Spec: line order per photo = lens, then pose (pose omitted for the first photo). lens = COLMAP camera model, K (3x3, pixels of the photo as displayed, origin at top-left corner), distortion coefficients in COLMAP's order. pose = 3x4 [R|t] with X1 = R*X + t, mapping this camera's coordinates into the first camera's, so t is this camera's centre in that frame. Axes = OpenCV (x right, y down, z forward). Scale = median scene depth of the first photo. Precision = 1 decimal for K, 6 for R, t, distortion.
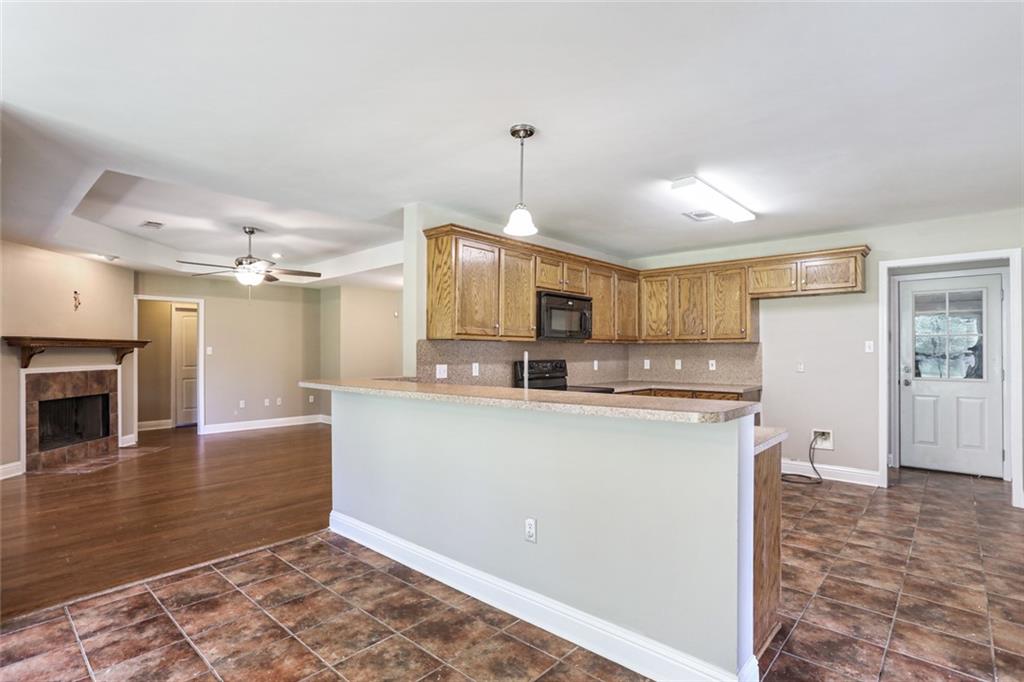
lens RADIAL K [[504.8, 0, 509.5], [0, 504.8, 347.9], [0, 0, 1]] dist [-0.063038, 0.031812]
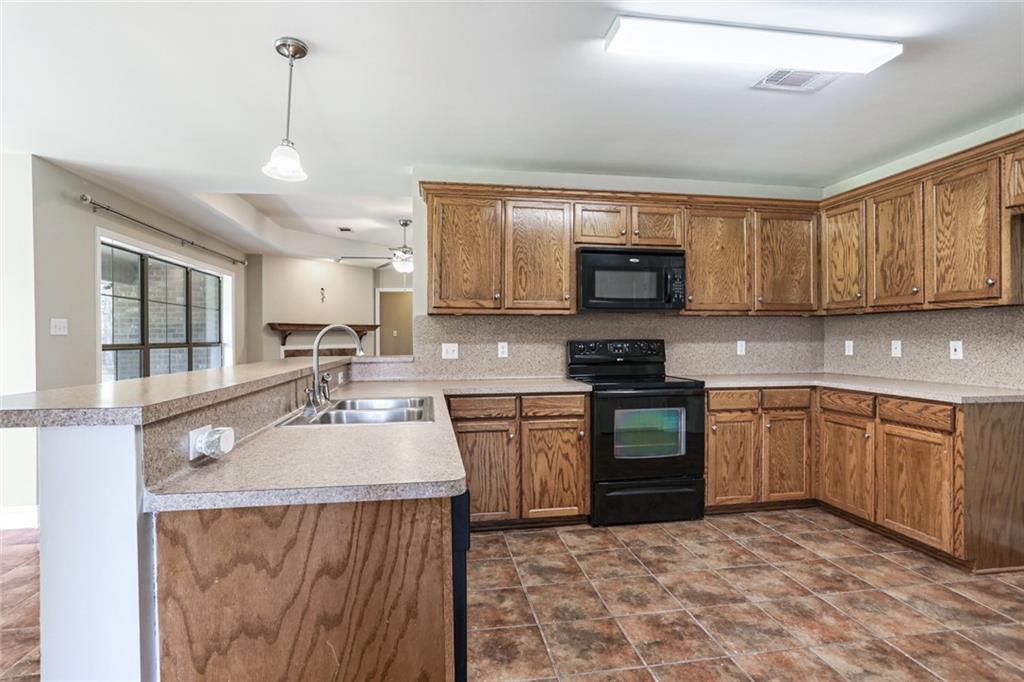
lens RADIAL K [[505.4, 0, 507.9], [0, 505.4, 339.1], [0, 0, 1]] dist [-0.055798, 0.031031]
pose [[0.778127, -0.000001, -0.628107, 0.366035], [0.008304, 0.999913, 0.010286, 0.012633], [0.628052, -0.013219, 0.778059, 0.272502]]
